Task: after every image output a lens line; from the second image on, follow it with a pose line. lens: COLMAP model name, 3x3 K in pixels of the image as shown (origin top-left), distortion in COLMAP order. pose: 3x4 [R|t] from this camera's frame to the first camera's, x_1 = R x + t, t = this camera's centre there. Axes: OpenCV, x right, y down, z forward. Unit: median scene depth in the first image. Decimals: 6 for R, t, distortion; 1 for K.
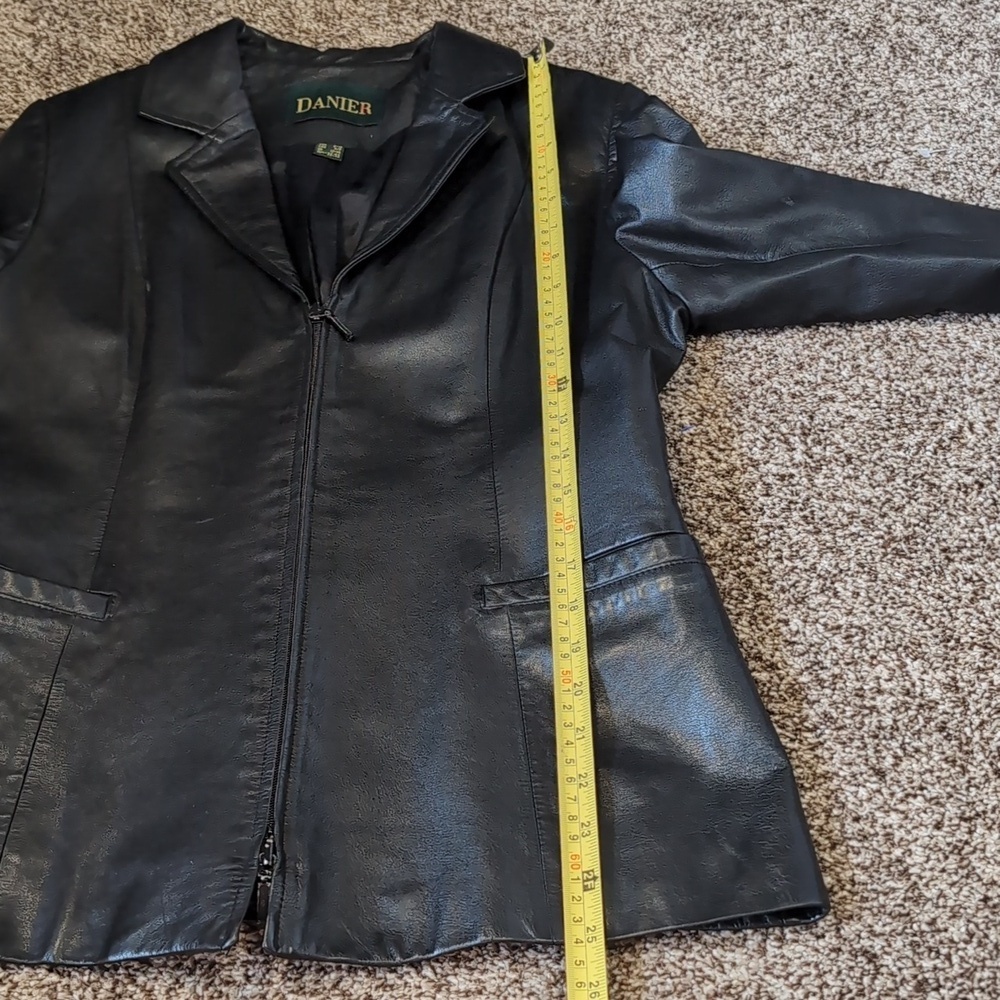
lens RADIAL K [[1667.6, 0, 472.0], [0, 1667.6, 501.3], [0, 0, 1]] dist [0.113817, -0.433188]
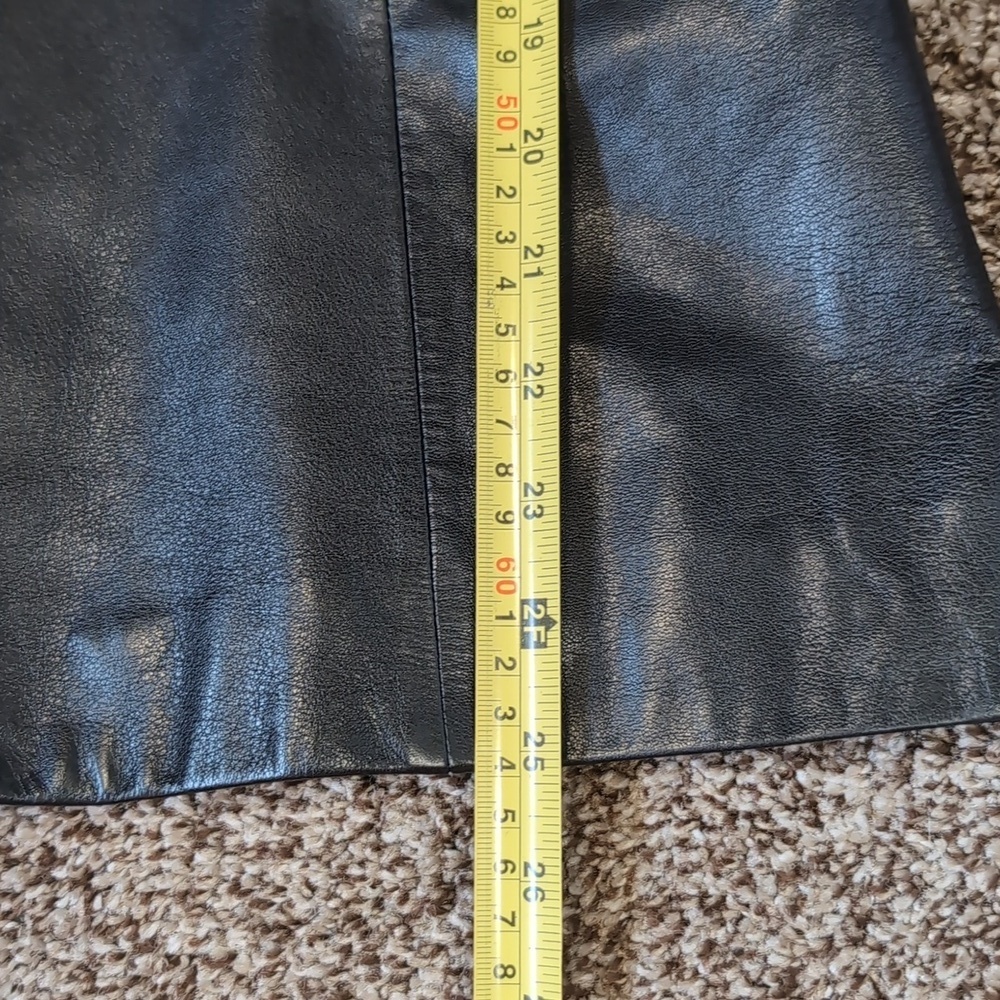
lens RADIAL K [[1667.6, 0, 472.0], [0, 1667.6, 501.3], [0, 0, 1]] dist [0.113817, -0.433188]
pose [[0.999409, 0.013145, 0.031775, 0.038963], [-0.027115, 0.869539, 0.493119, -0.020701], [-0.021148, -0.493689, 0.869381, 0.640079]]
